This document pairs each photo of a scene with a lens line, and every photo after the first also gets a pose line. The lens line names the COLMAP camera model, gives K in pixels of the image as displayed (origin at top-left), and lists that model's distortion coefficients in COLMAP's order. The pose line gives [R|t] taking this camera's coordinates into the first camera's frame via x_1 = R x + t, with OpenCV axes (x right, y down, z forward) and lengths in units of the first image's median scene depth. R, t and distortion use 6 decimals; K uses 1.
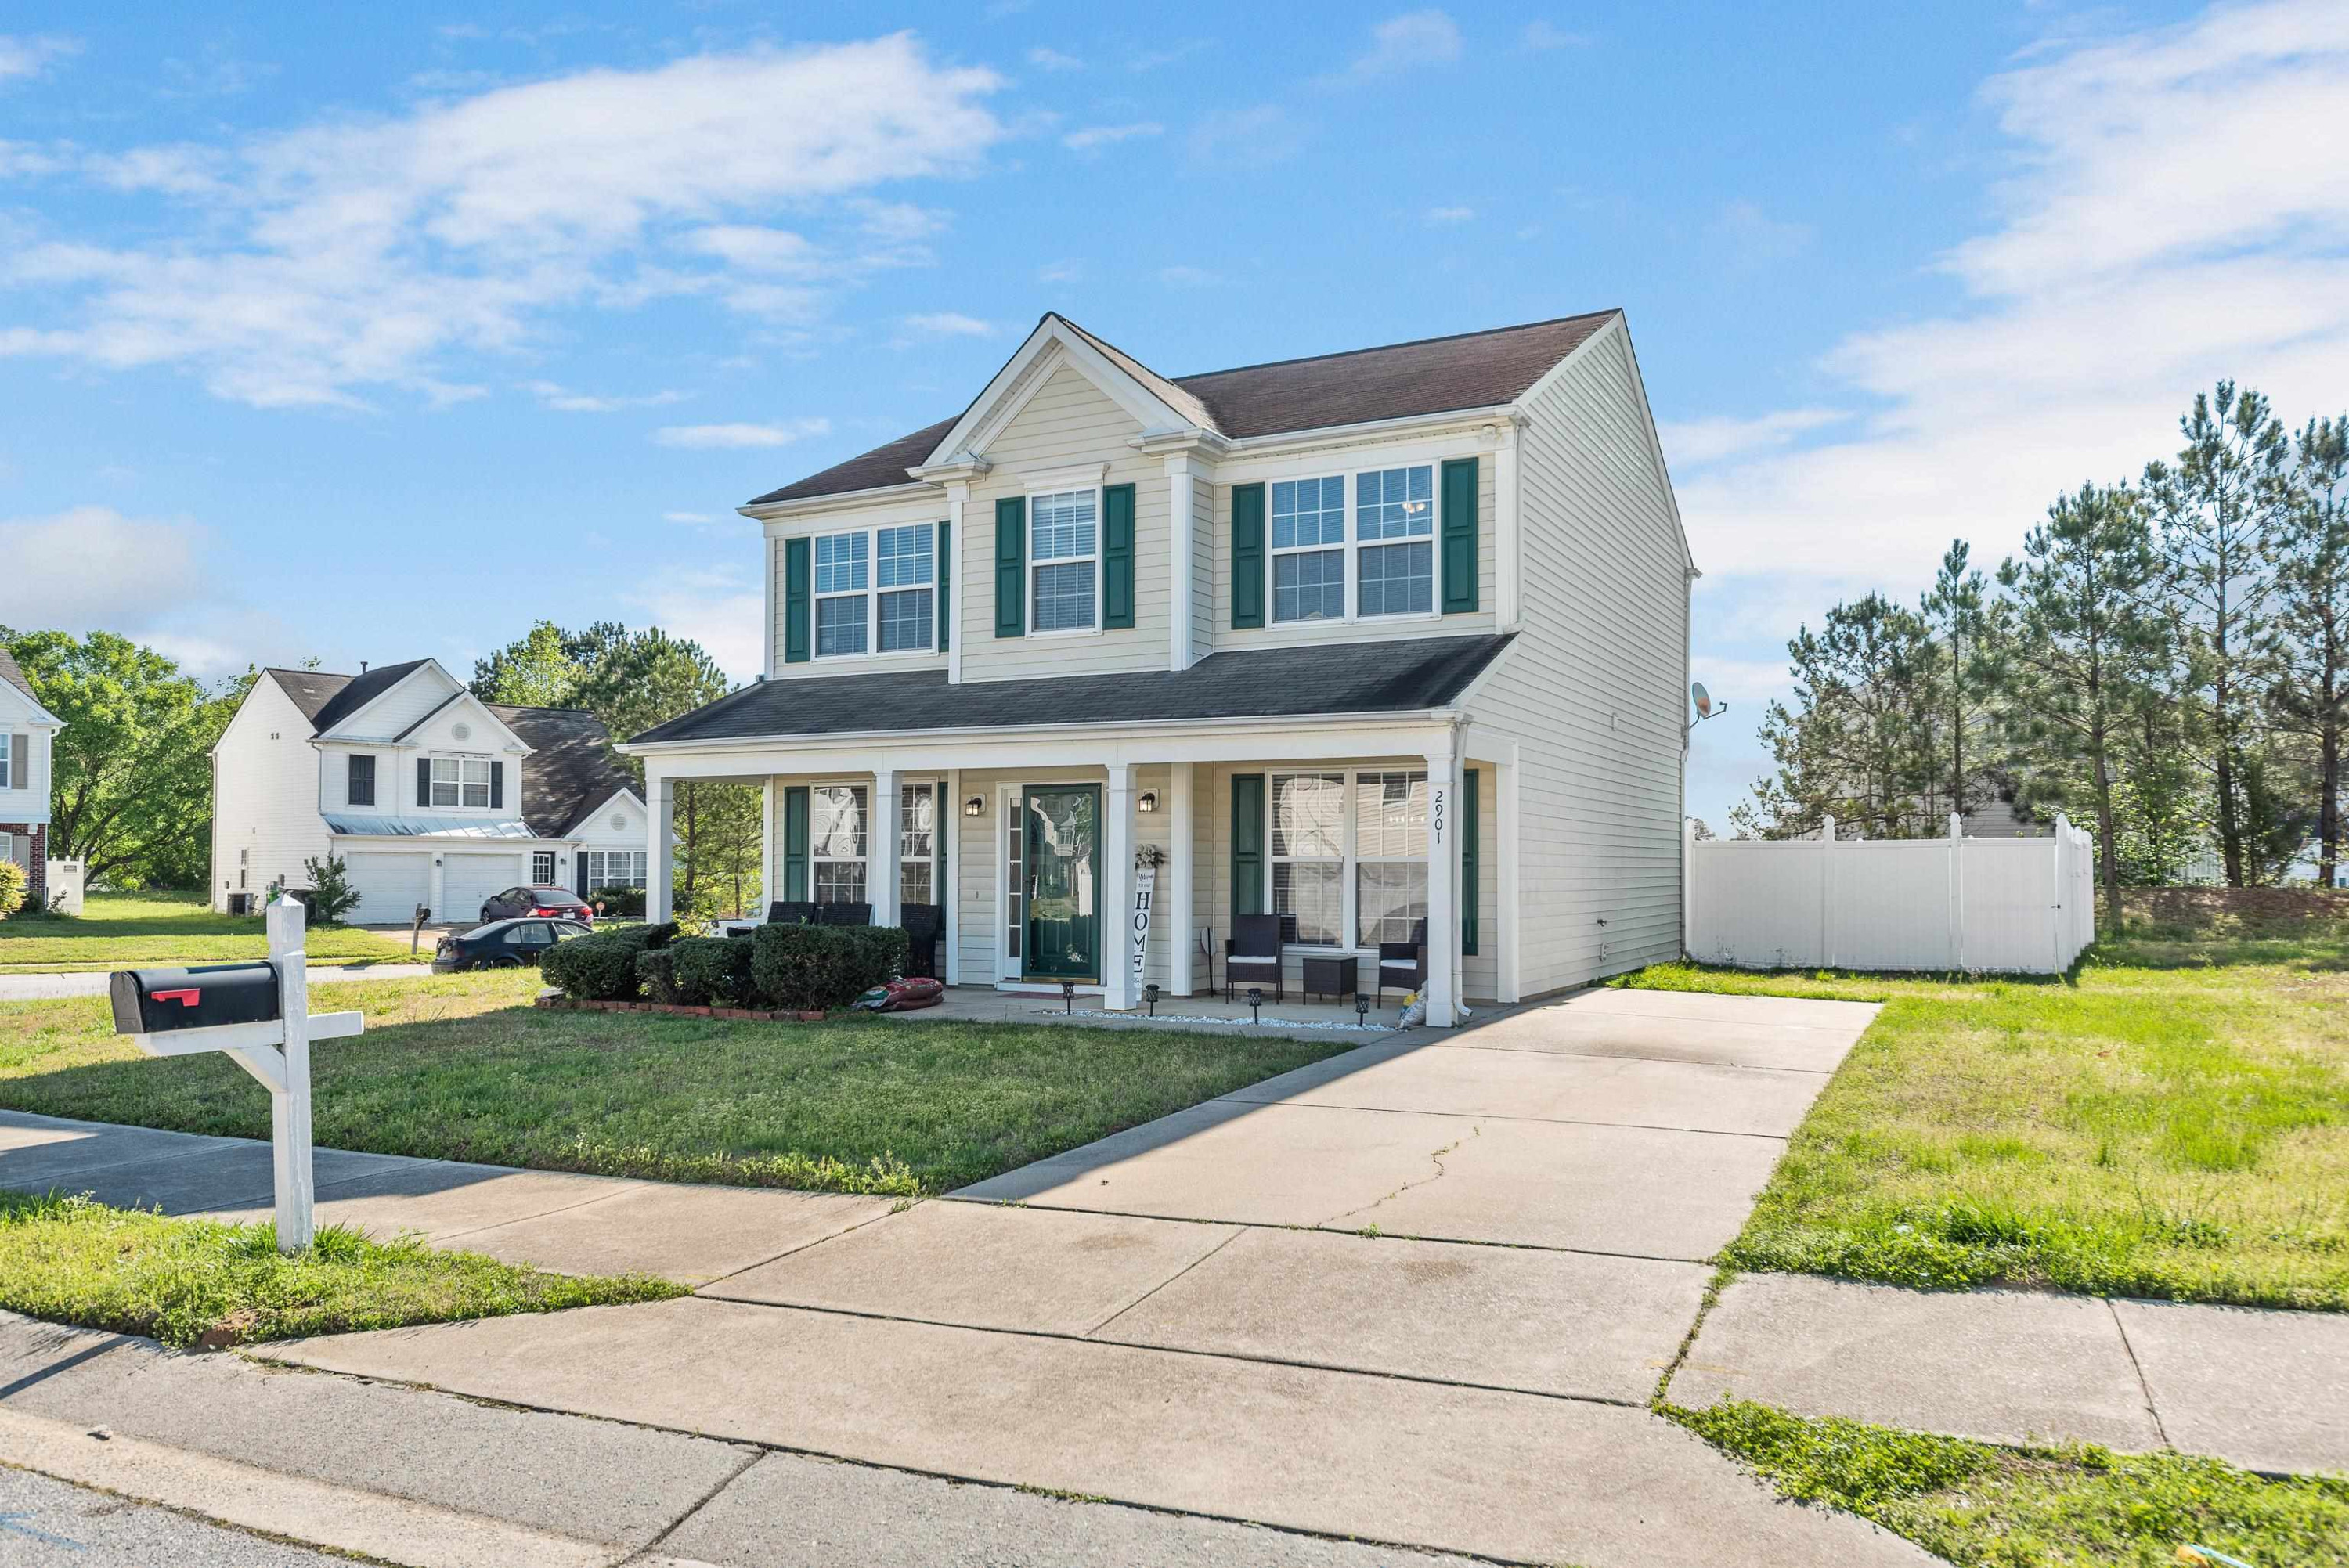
lens RADIAL K [[1726.4, 0, 1178.1], [0, 1726.4, 874.2], [0, 0, 1]] dist [0.001714, 0.000639]
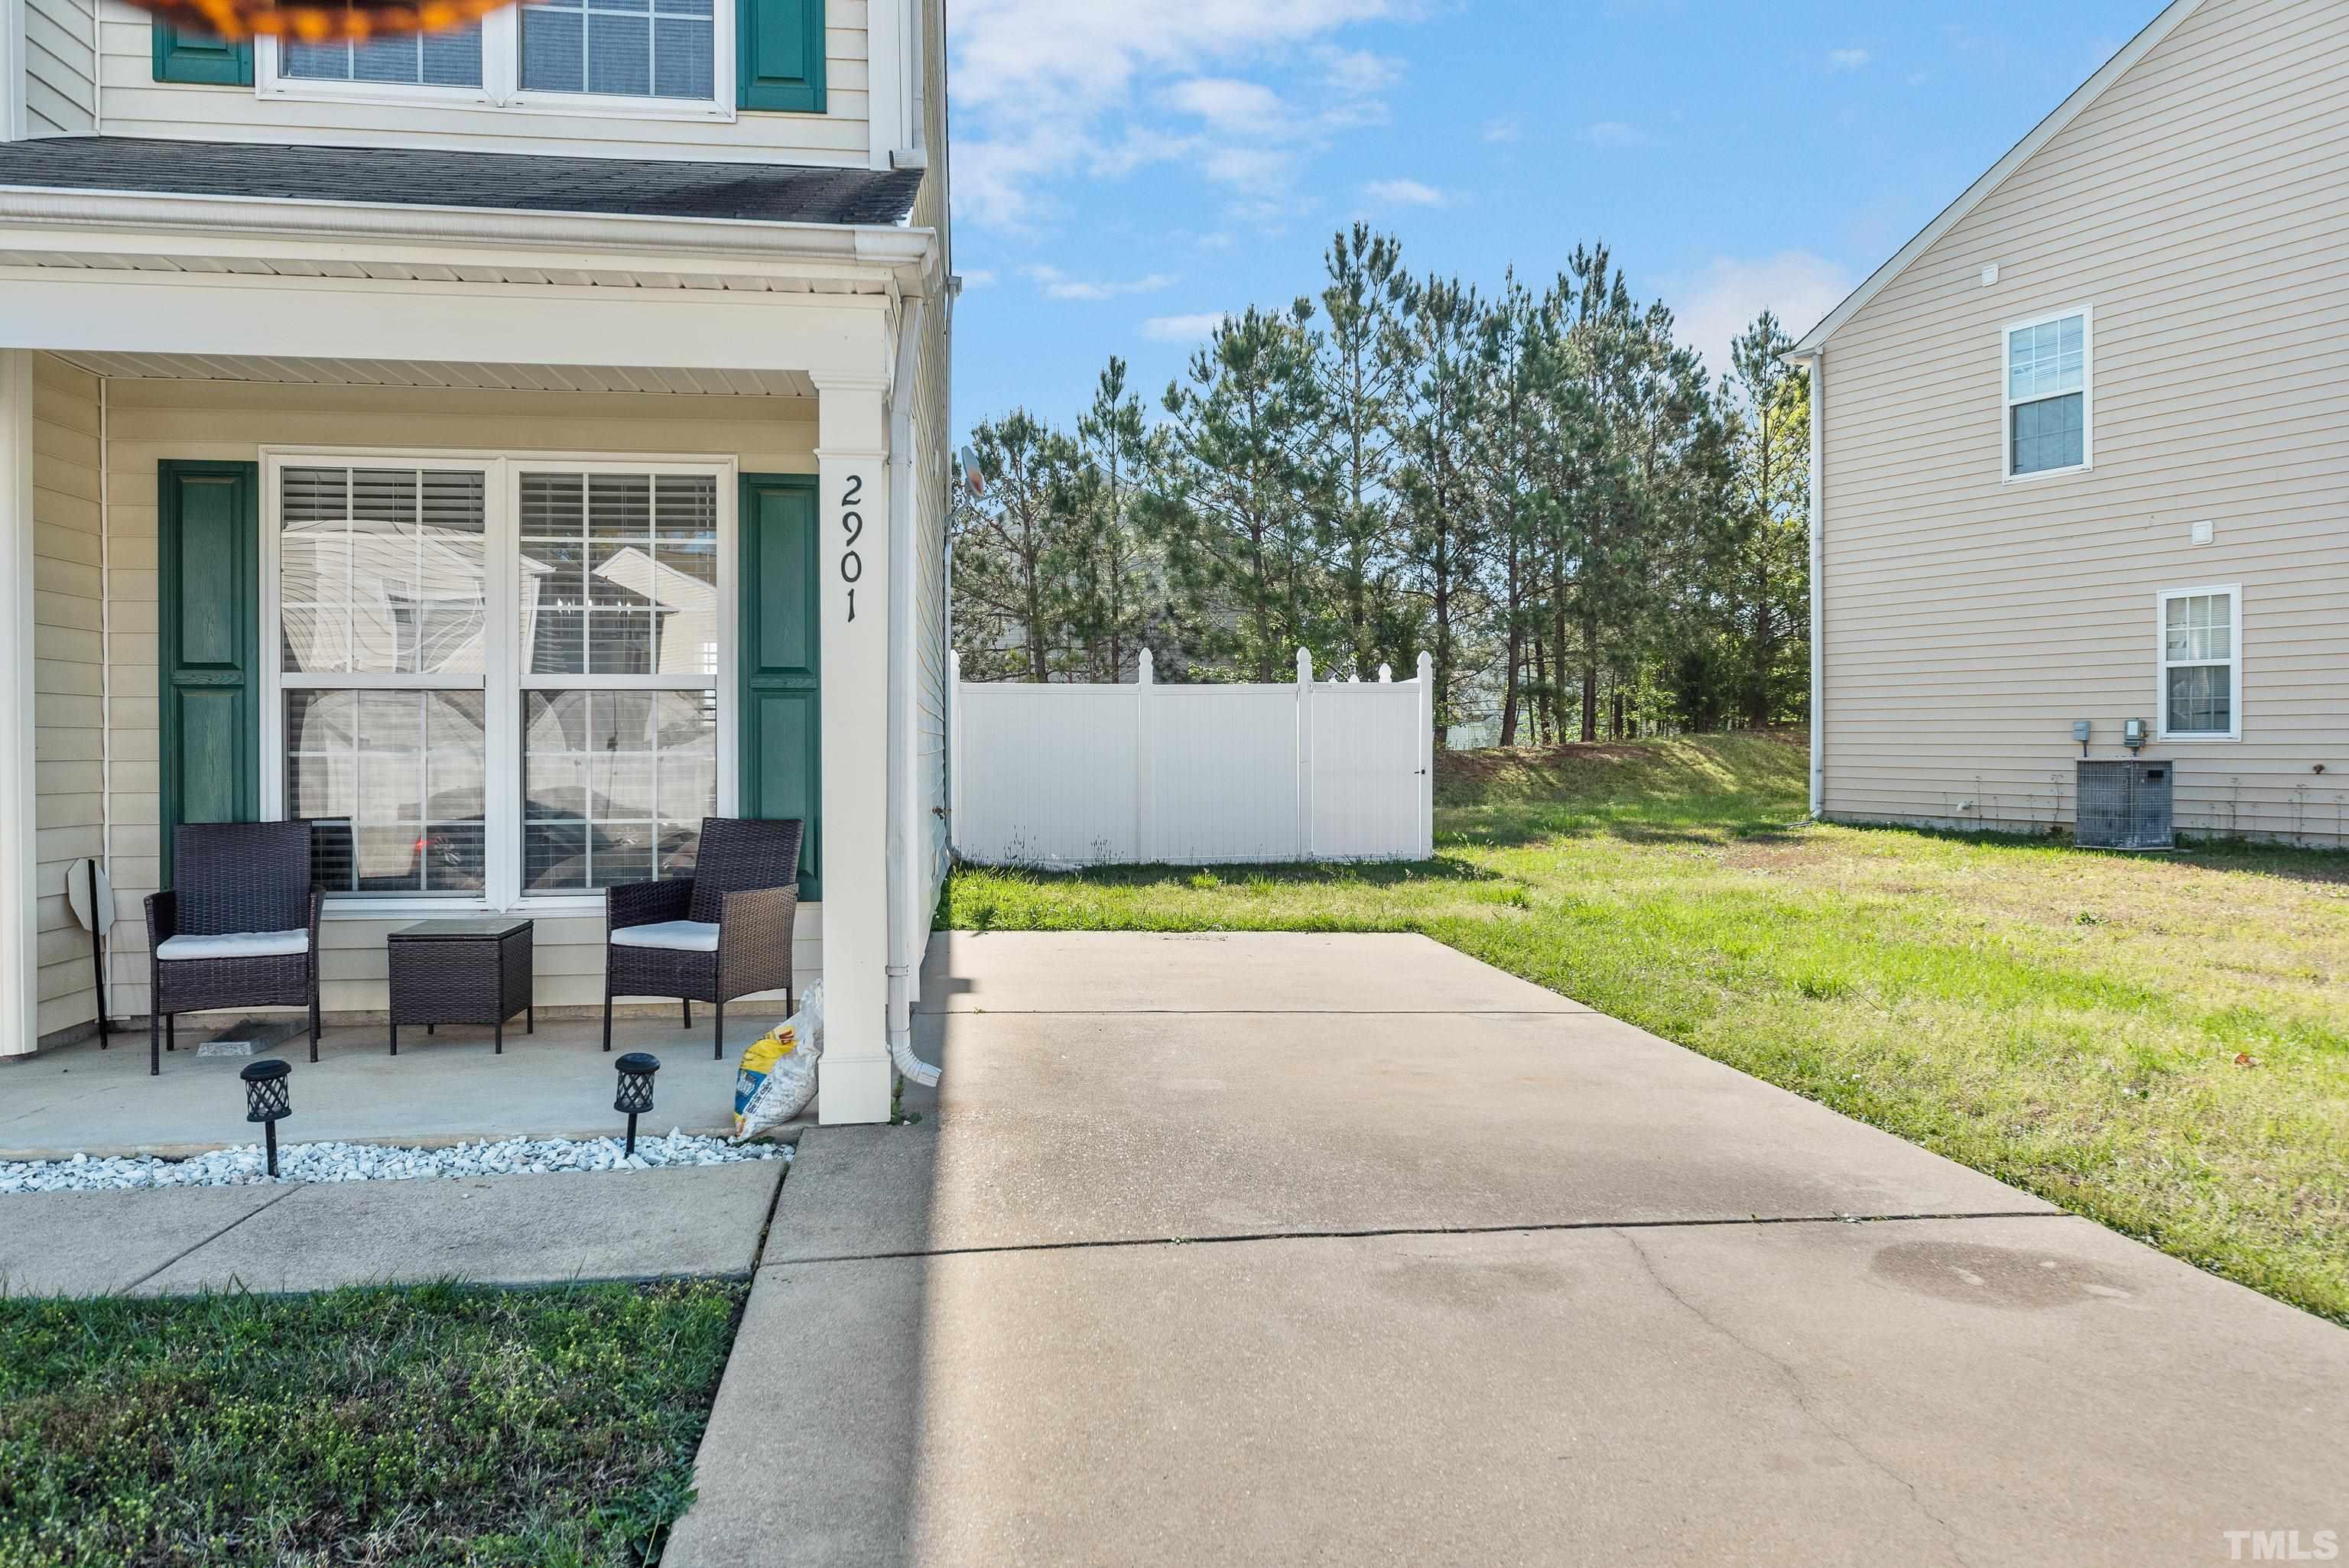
lens RADIAL K [[1616.1, 0, 1170.6], [0, 1616.1, 762.7], [0, 0, 1]] dist [0.005291, 0.000032]
pose [[0.823080, -0.011465, 0.567809, 0.010809], [0.007009, 0.999925, 0.010030, 0.007587], [-0.567882, -0.004275, 0.823099, 0.561308]]
